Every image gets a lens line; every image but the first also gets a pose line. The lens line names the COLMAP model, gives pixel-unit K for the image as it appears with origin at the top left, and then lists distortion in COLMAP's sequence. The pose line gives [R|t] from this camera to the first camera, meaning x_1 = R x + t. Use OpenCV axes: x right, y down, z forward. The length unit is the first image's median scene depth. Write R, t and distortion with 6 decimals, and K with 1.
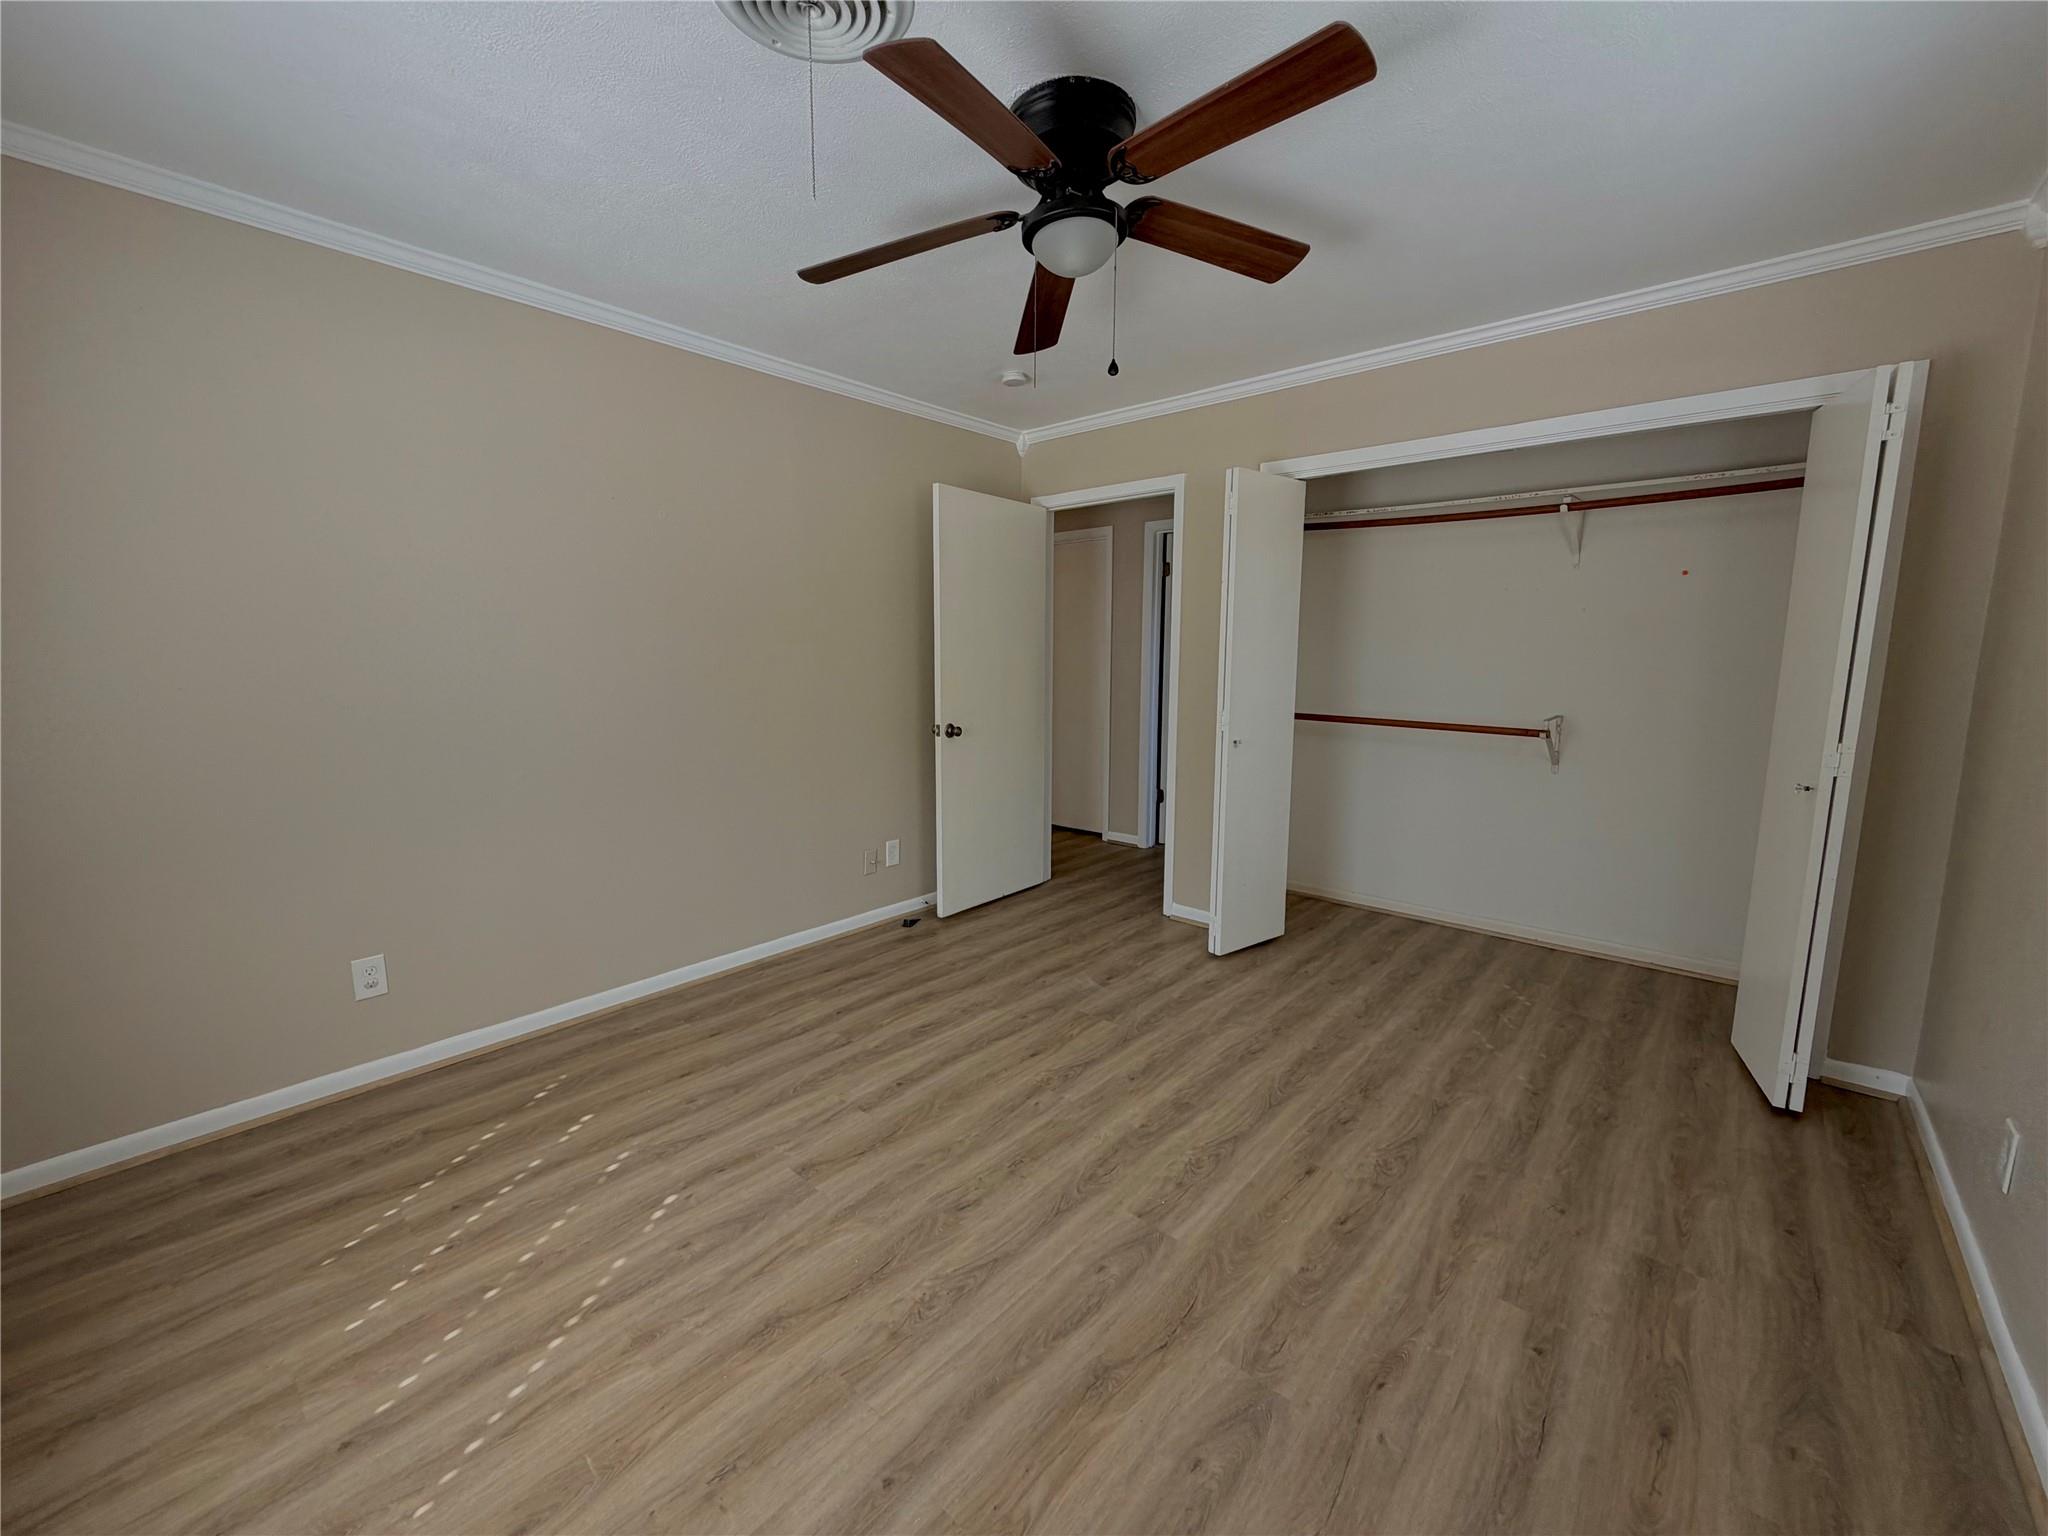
lens RADIAL K [[815.0, 0, 1019.4], [0, 815.0, 767.2], [0, 0, 1]] dist [-0.000249, 0.000064]
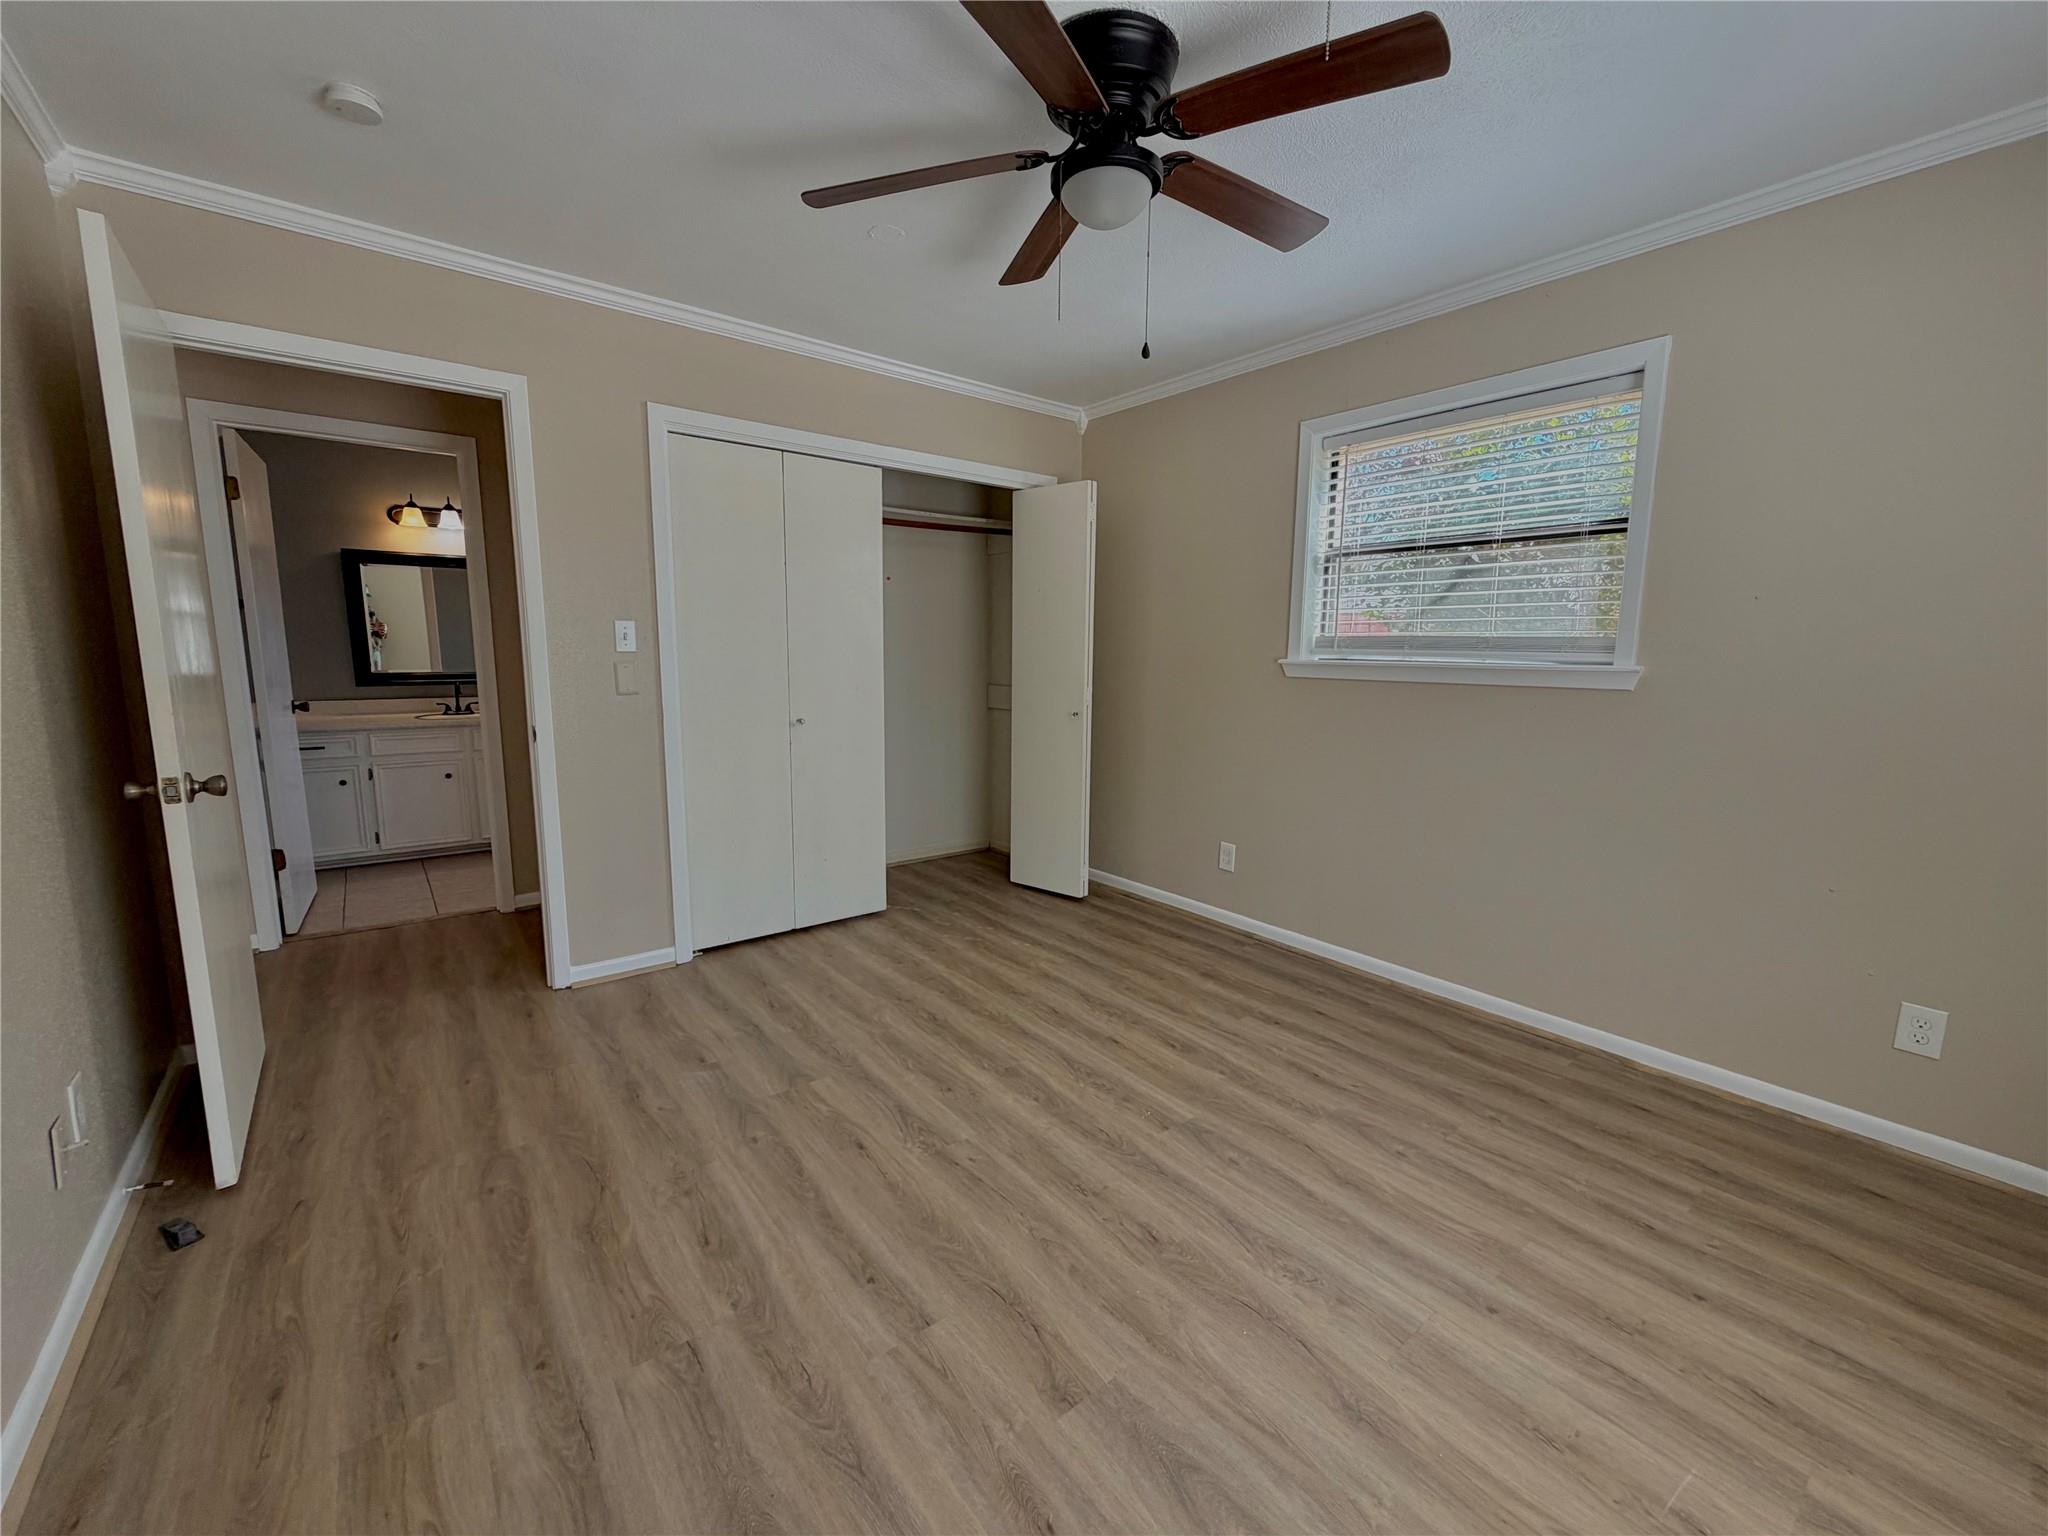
lens RADIAL K [[815.0, 0, 1019.4], [0, 815.0, 767.2], [0, 0, 1]] dist [-0.000249, 0.000064]
pose [[0.175737, -0.143733, 0.973888, -0.786599], [0.126850, 0.984343, 0.122386, -0.092407], [-0.976230, 0.102030, 0.191218, 0.797625]]
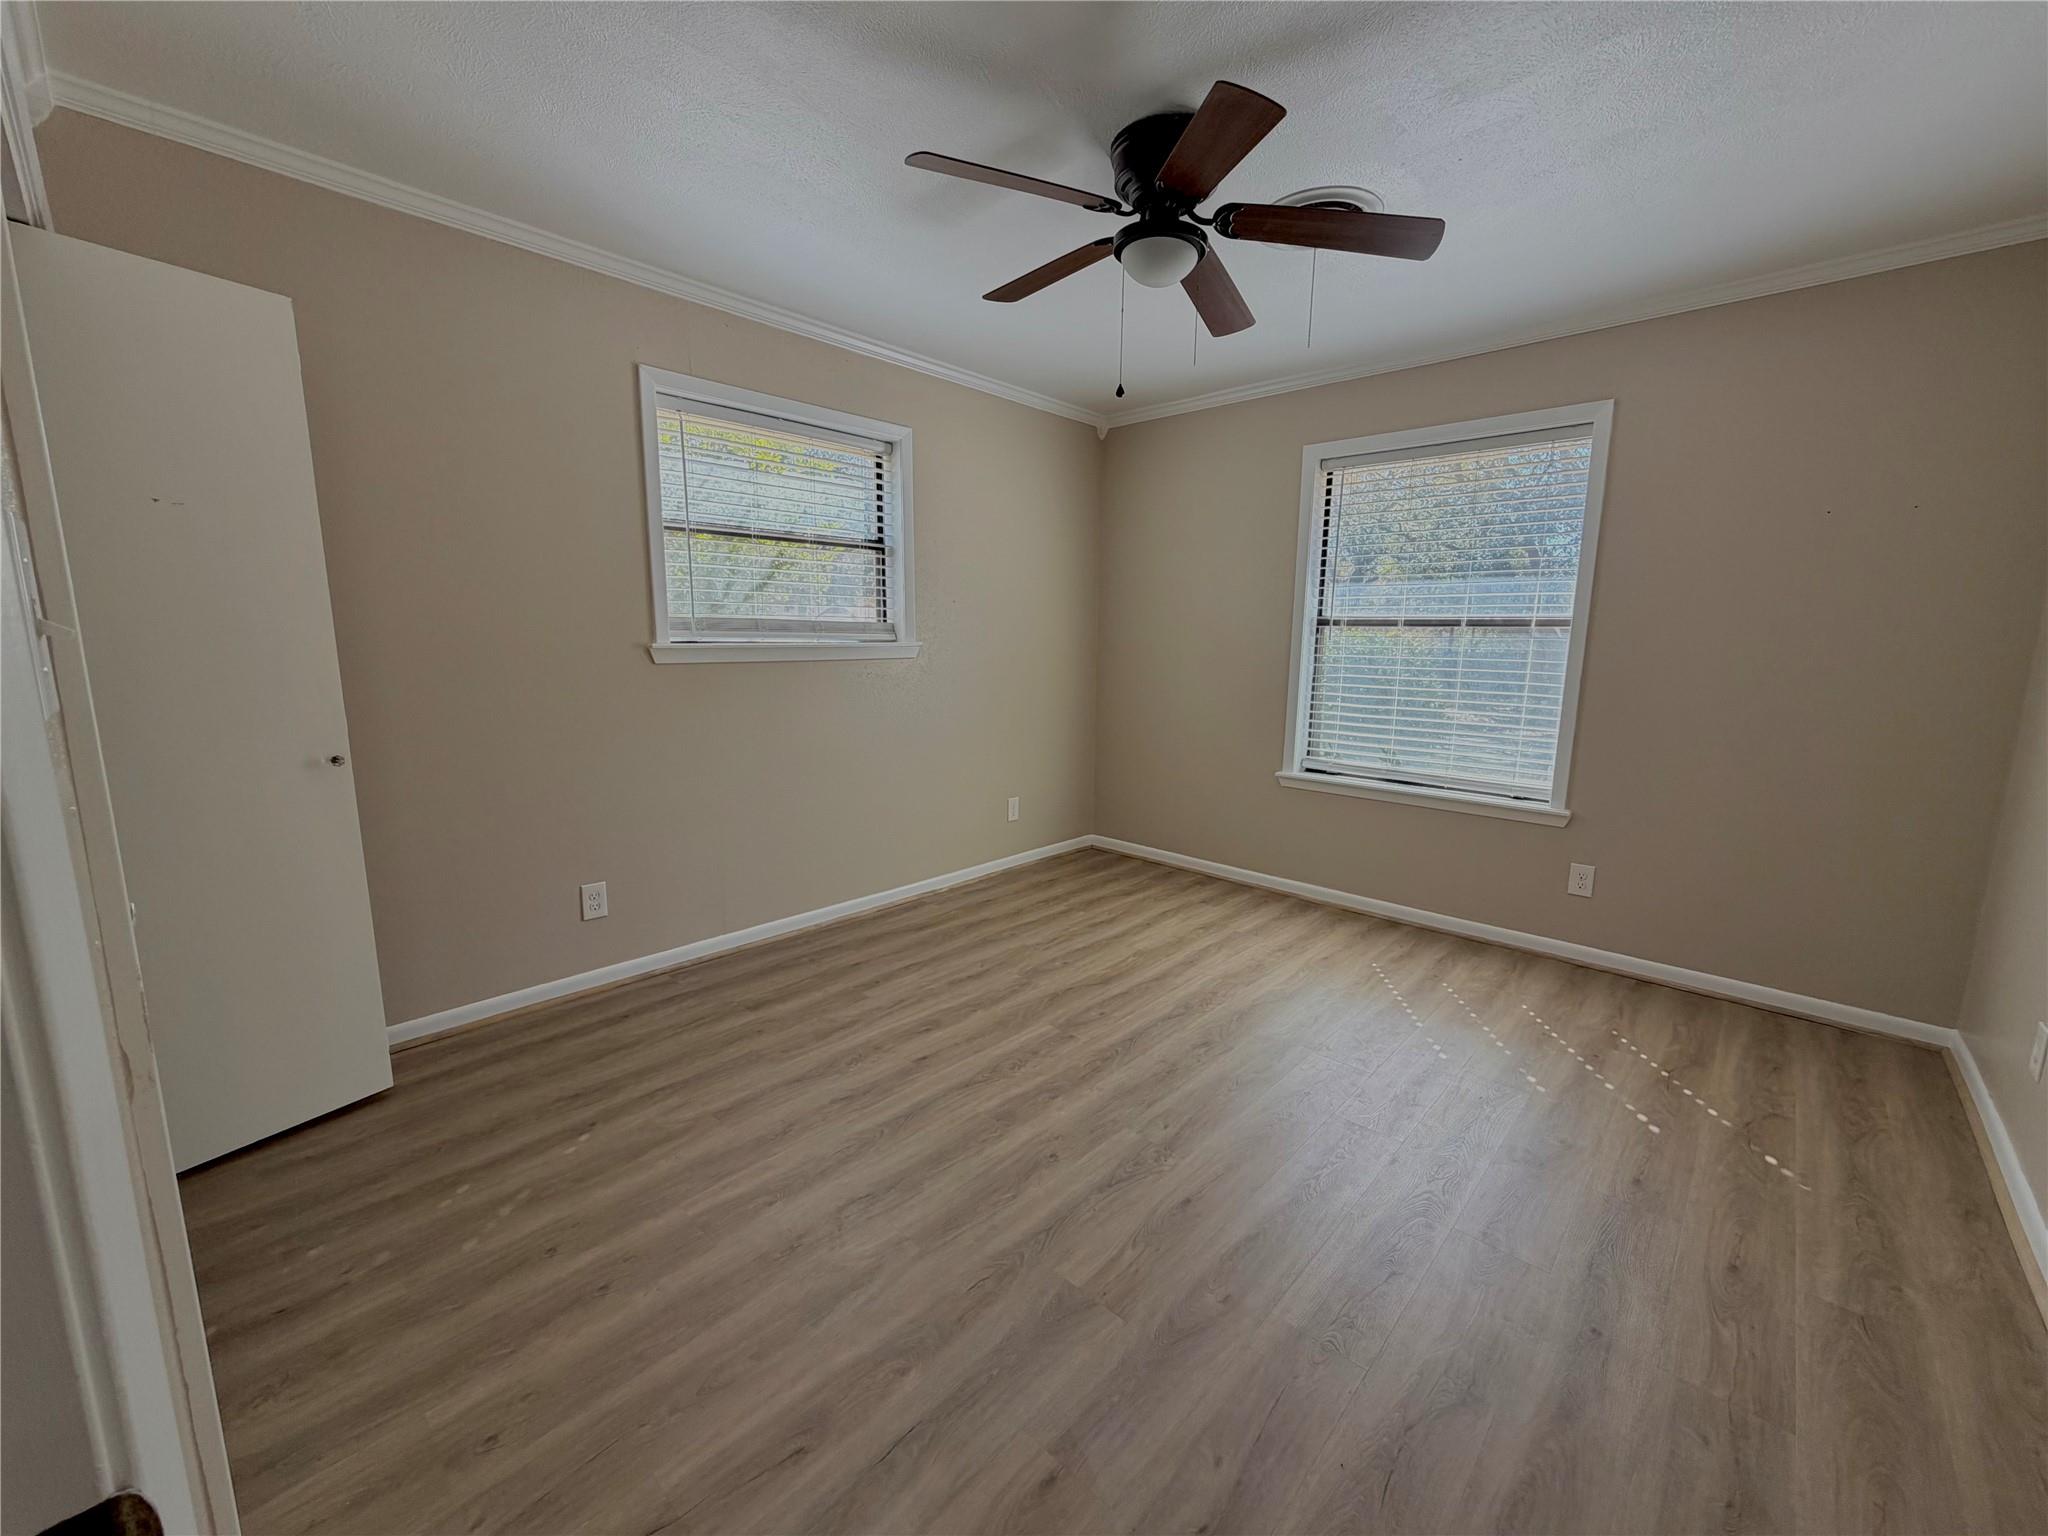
lens RADIAL K [[815.0, 0, 1019.4], [0, 815.0, 767.2], [0, 0, 1]] dist [-0.000249, 0.000064]
pose [[-0.999461, -0.017292, 0.027919, 0.175868], [-0.008088, 0.953563, 0.301085, -0.248758], [-0.031829, 0.300697, -0.953188, 1.857585]]
